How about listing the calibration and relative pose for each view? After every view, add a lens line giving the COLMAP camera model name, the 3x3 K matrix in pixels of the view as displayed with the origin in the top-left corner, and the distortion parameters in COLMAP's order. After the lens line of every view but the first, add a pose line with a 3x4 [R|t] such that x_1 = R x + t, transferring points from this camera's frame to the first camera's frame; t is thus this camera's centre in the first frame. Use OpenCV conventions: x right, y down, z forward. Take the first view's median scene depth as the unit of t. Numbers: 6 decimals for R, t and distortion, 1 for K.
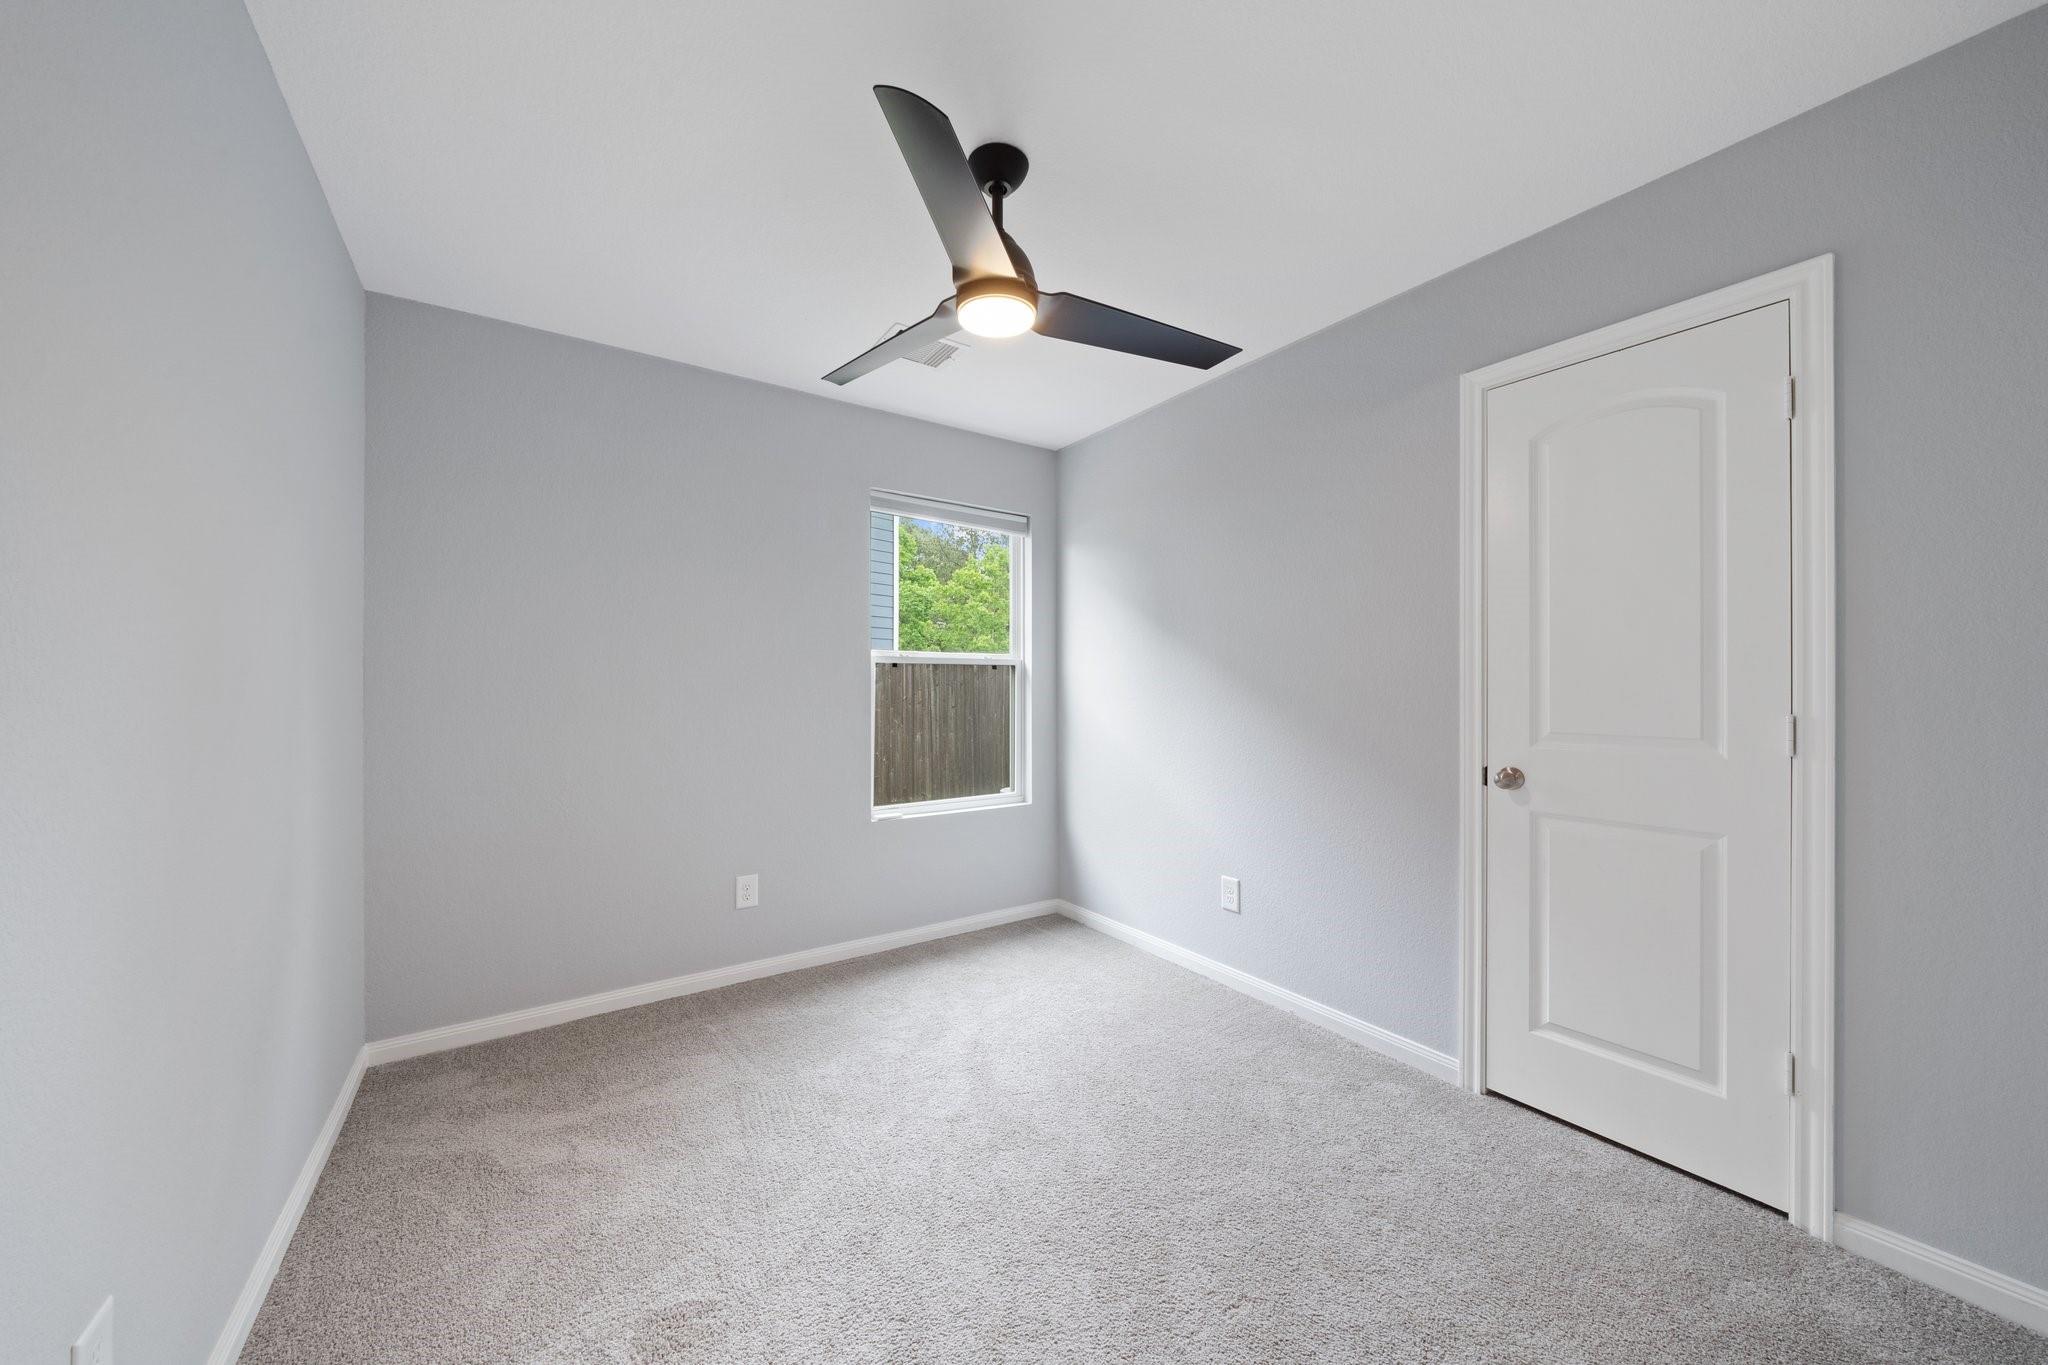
lens RADIAL K [[709.4, 0, 1004.7], [0, 709.4, 689.4], [0, 0, 1]] dist [-0.001161, 0.000172]
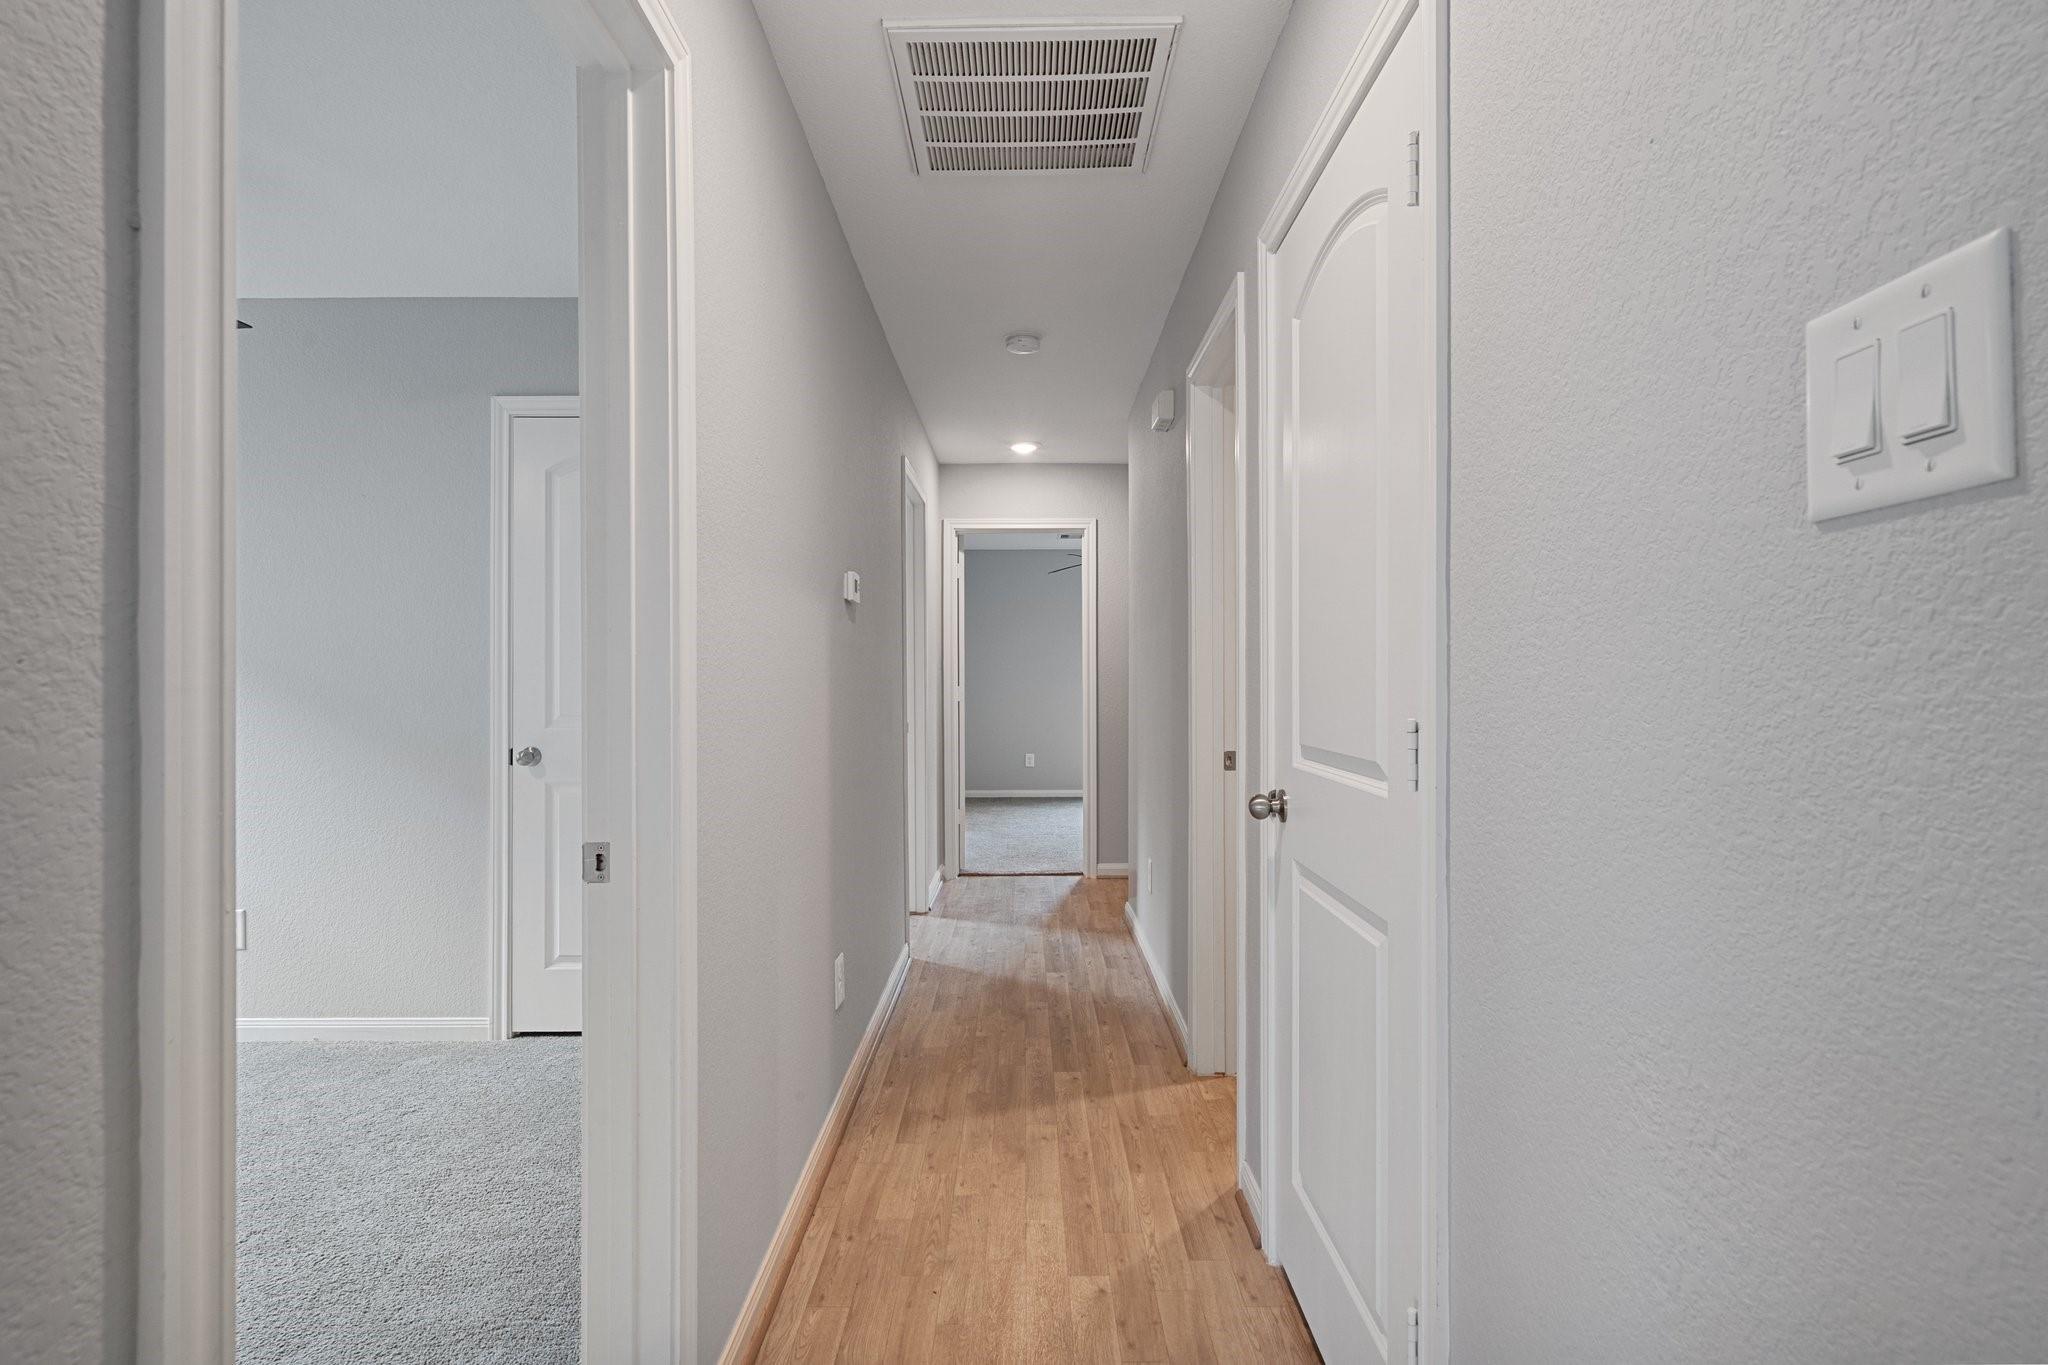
lens RADIAL K [[974.5, 0, 1031.0], [0, 974.5, 666.5], [0, 0, 1]] dist [0.004972, 0.000390]
pose [[0.537219, 0.003864, 0.843434, -0.193737], [0.004068, 0.999966, -0.007173, -0.007974], [-0.843433, 0.007284, 0.537185, -0.542473]]
